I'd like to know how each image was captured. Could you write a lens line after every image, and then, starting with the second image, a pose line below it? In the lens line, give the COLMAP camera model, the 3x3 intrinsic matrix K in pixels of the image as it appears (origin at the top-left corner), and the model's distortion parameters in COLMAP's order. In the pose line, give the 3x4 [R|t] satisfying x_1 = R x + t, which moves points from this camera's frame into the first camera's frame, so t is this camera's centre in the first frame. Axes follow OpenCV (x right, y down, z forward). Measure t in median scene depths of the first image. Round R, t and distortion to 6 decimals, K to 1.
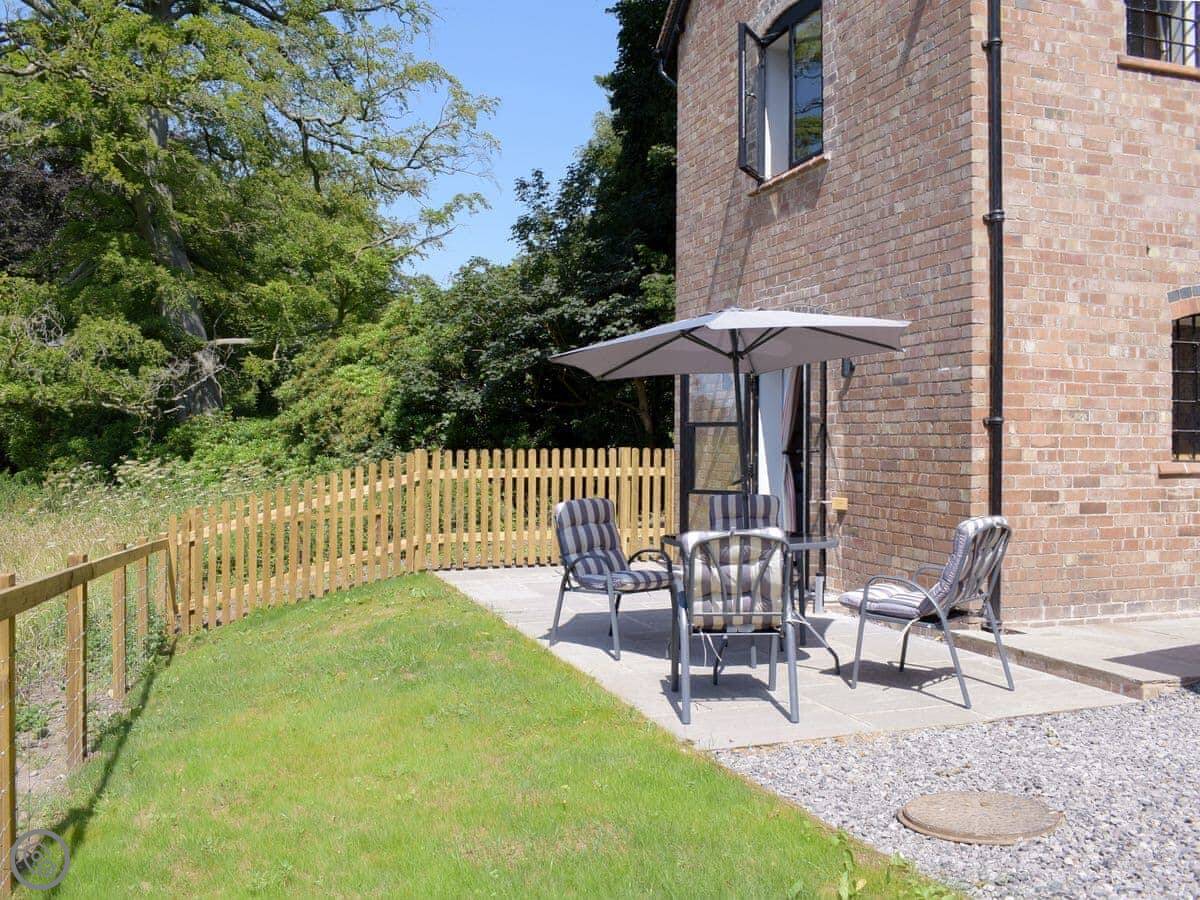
lens RADIAL K [[1094.8, 0, 600.0], [0, 1094.8, 450.0], [0, 0, 1]] dist [-0.065111, 0.017636]
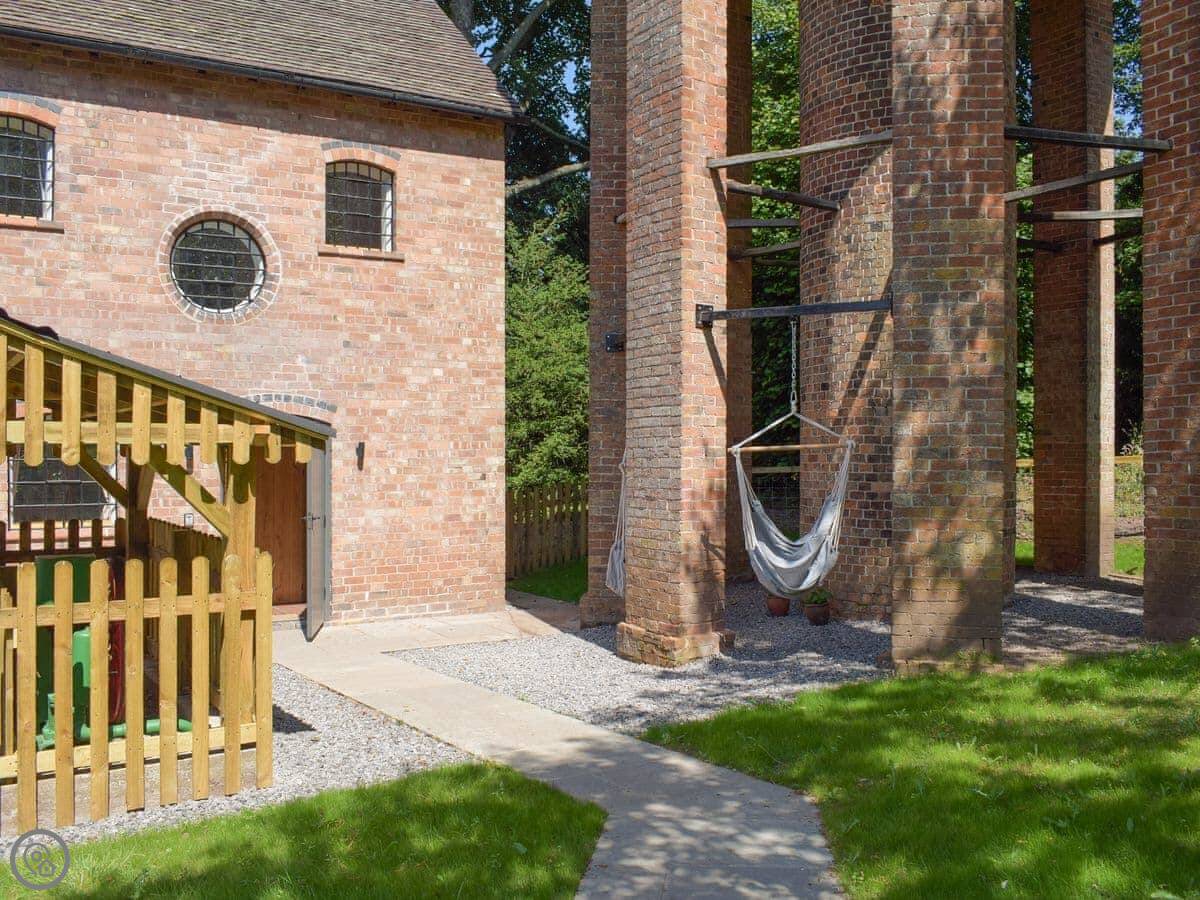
lens RADIAL K [[1094.8, 0, 600.0], [0, 1094.8, 450.0], [0, 0, 1]] dist [-0.065111, 0.017636]
pose [[0.973821, -0.003994, 0.227280, 0.613581], [0.004185, 0.999991, -0.000357, -0.054811], [-0.227277, 0.001299, 0.973829, -0.264759]]
